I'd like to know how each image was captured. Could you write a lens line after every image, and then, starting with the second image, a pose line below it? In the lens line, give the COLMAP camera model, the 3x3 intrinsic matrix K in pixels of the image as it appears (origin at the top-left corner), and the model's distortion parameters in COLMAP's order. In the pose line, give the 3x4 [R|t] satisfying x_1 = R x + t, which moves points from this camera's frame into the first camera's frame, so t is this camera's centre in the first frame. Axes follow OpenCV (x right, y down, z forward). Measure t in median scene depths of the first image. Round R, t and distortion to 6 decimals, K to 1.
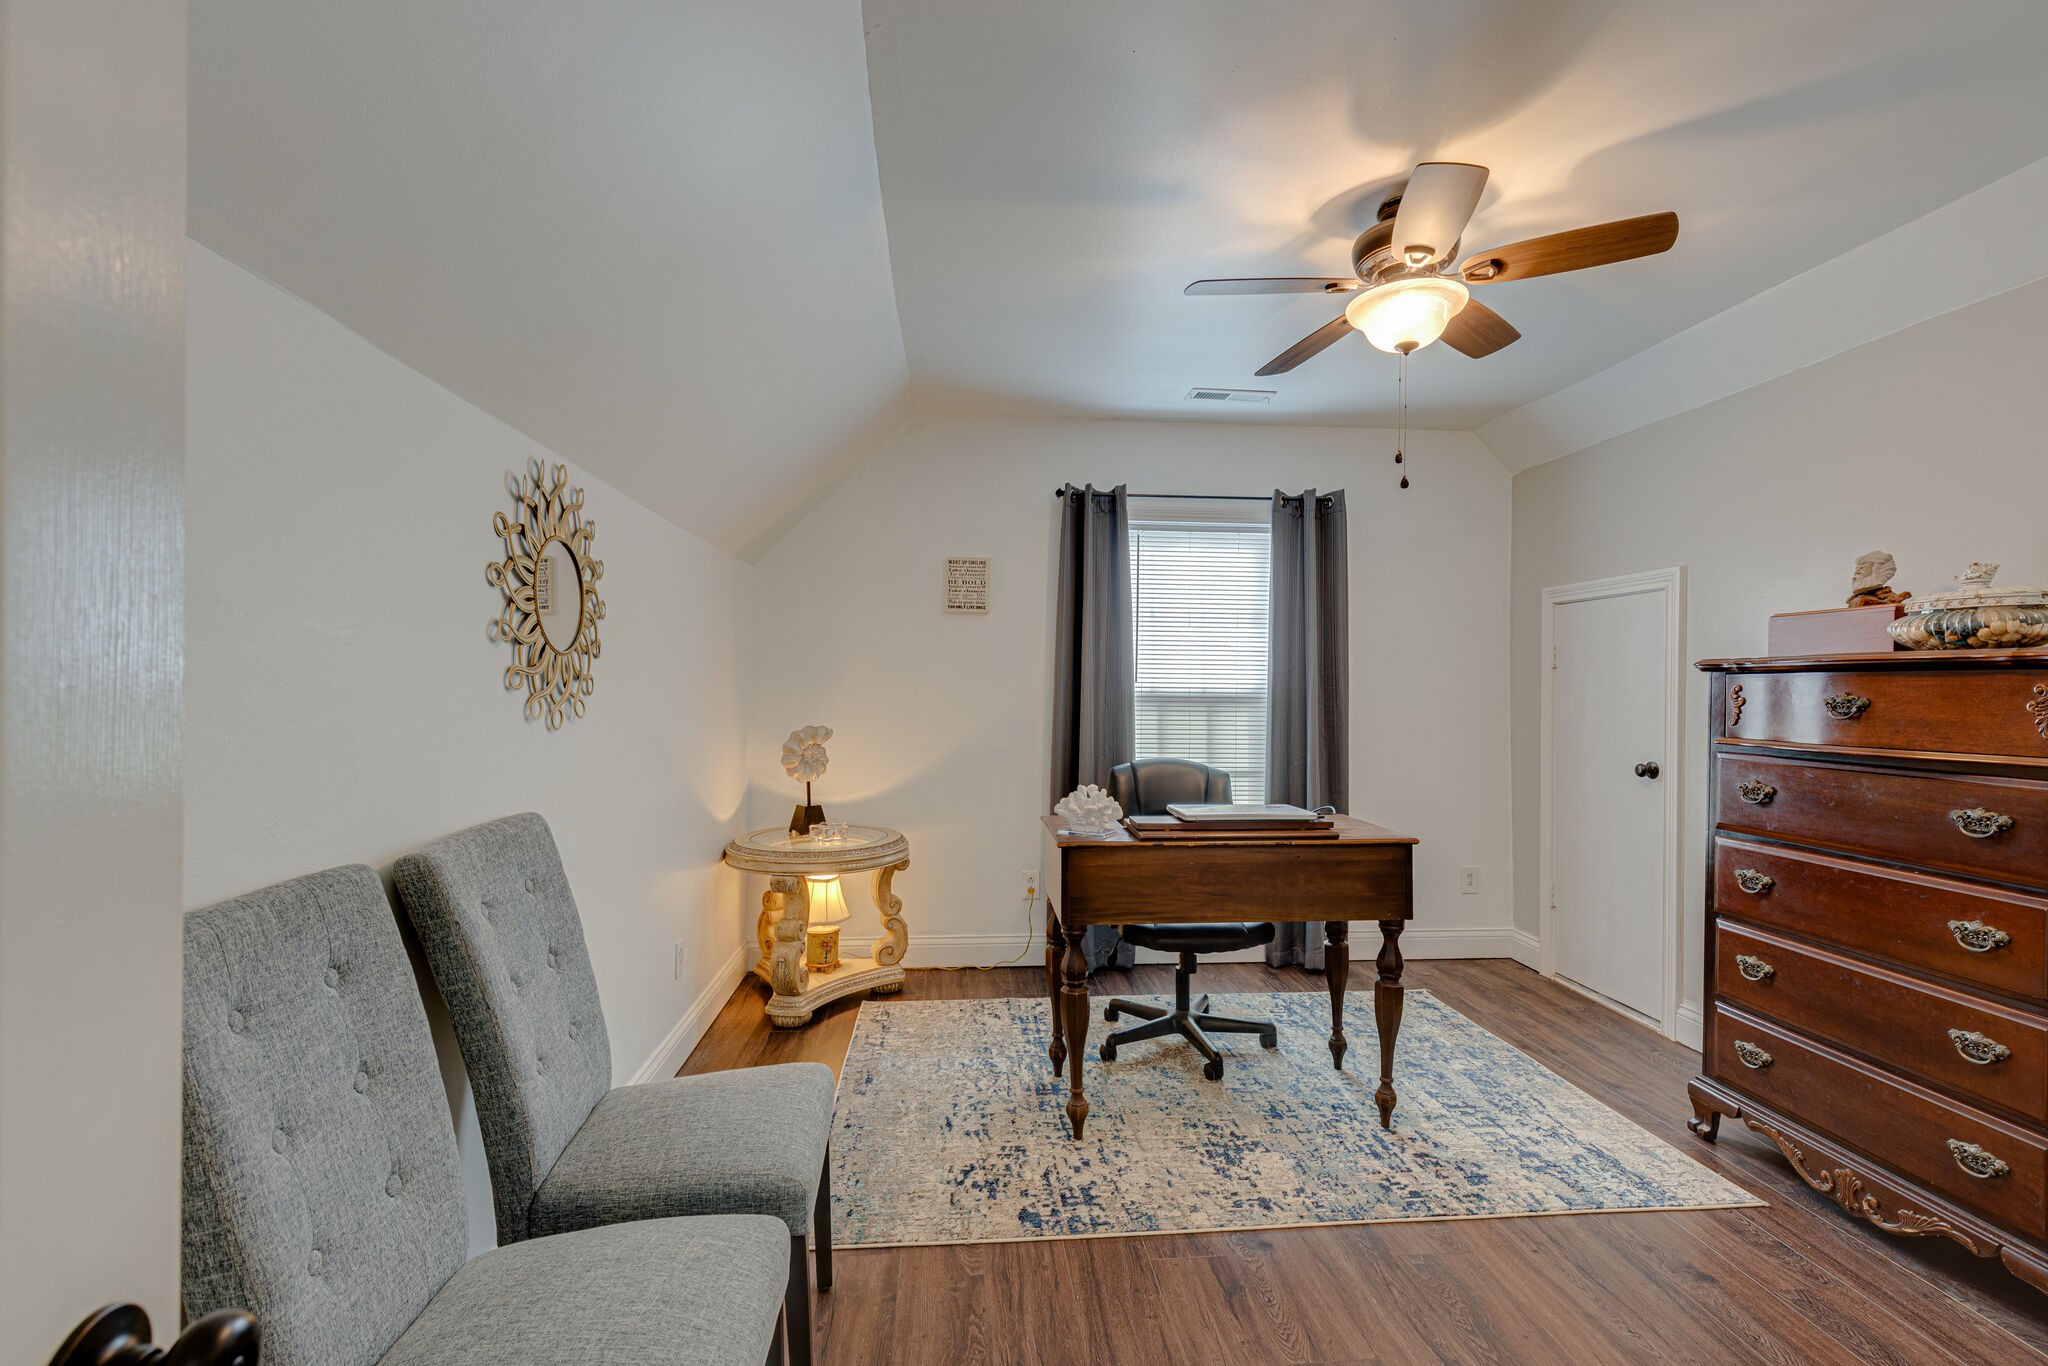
lens RADIAL K [[922.9, 0, 1015.5], [0, 922.9, 685.8], [0, 0, 1]] dist [0.000908, 0.000130]
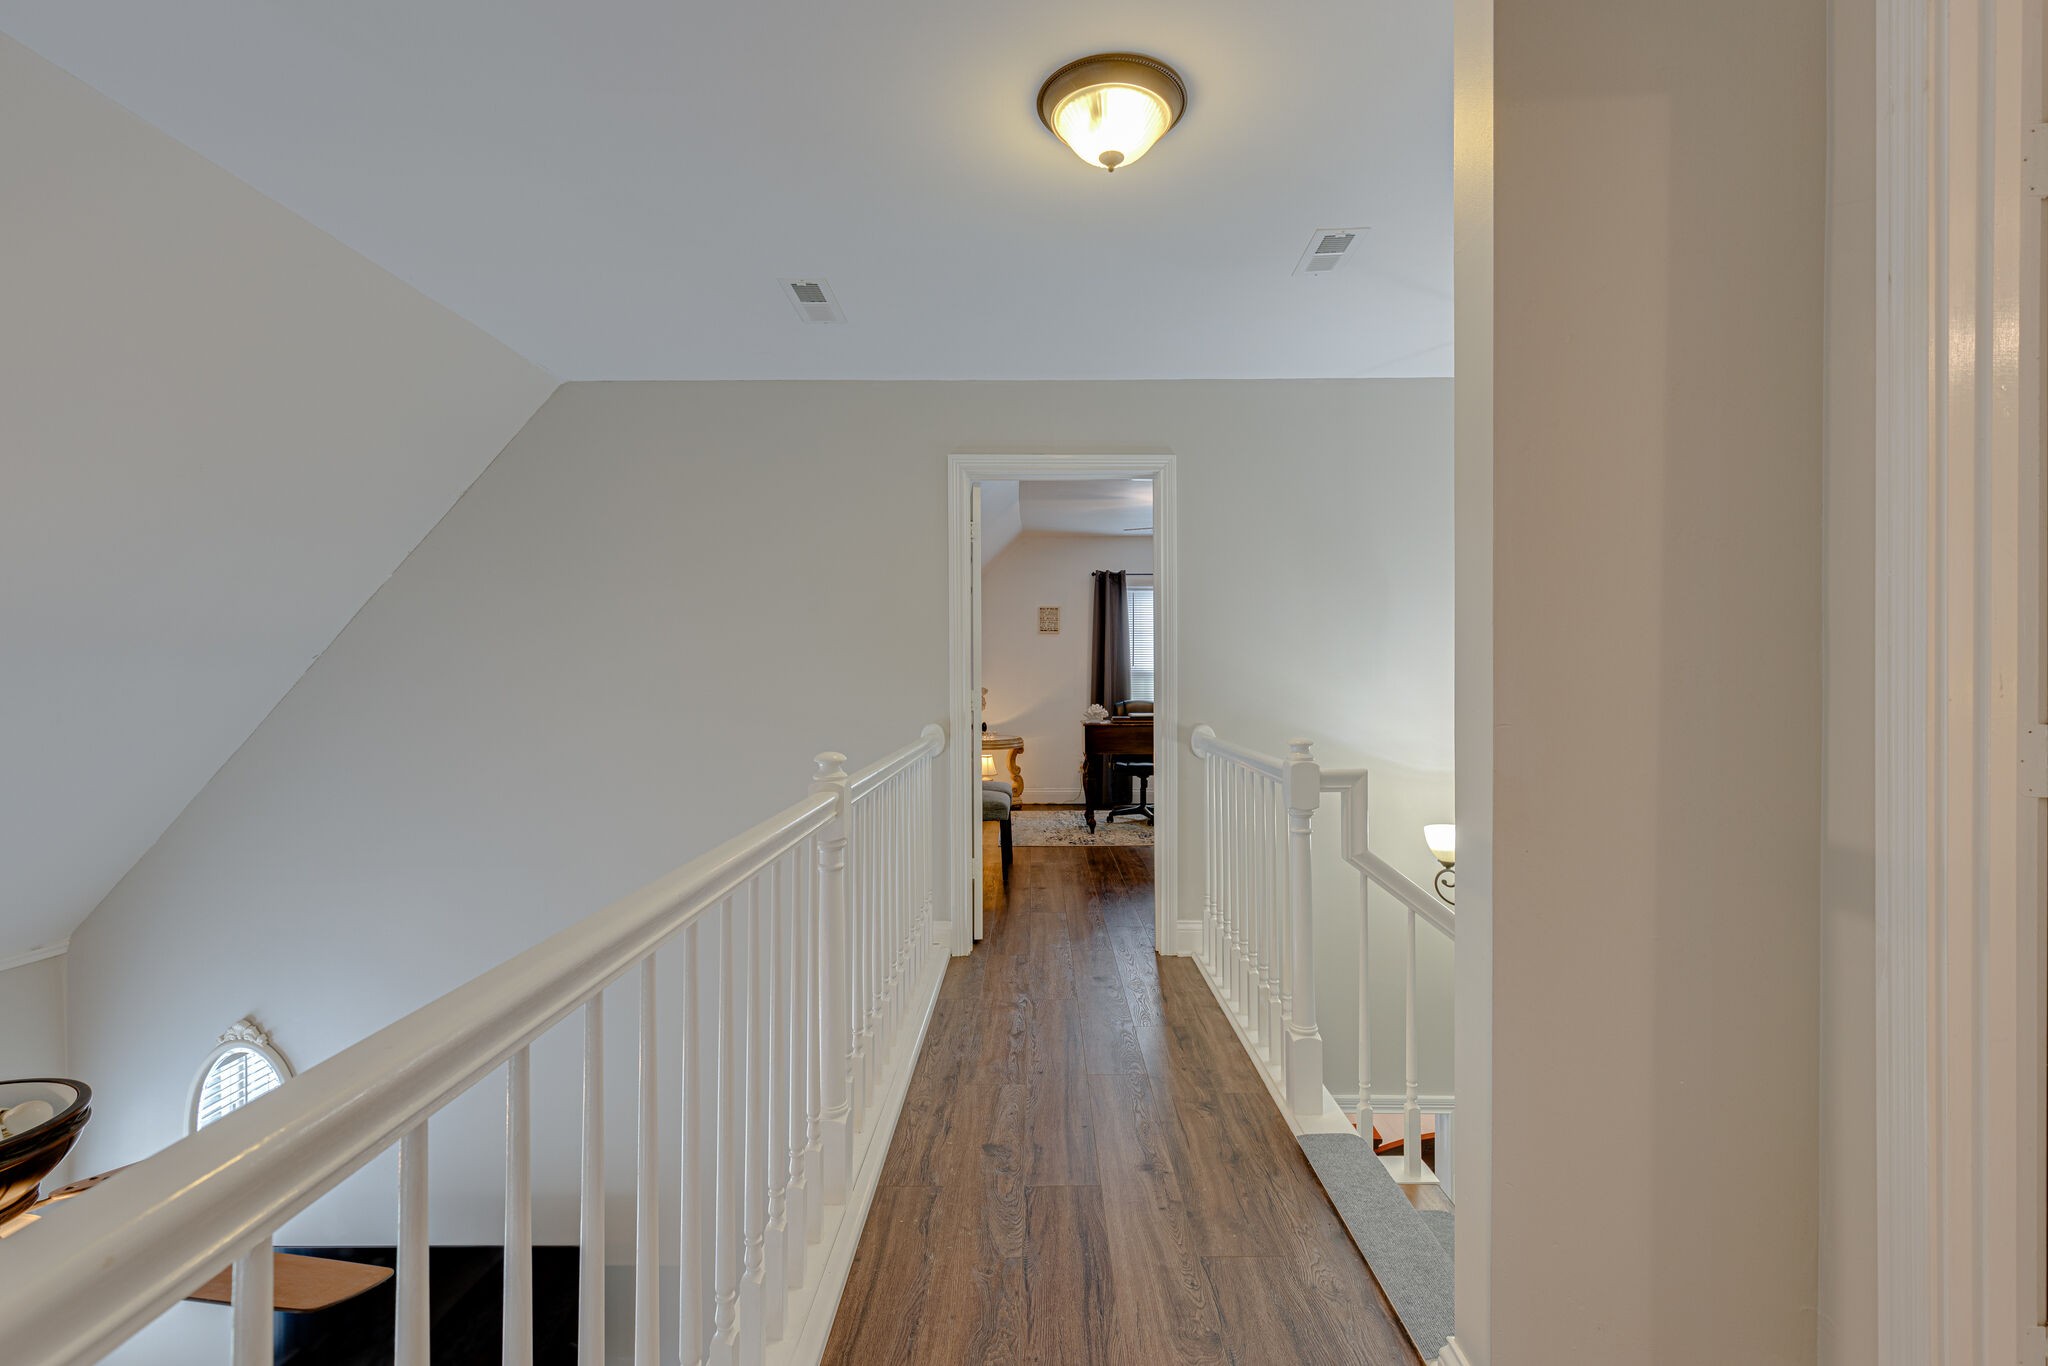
lens RADIAL K [[922.9, 0, 1024.3], [0, 922.9, 679.0], [0, 0, 1]] dist [0.000908, 0.000130]
pose [[0.995414, -0.013794, -0.094661, 0.090350], [0.013825, 0.999904, -0.000328, 0.025919], [0.094657, -0.000982, 0.995509, -1.123886]]
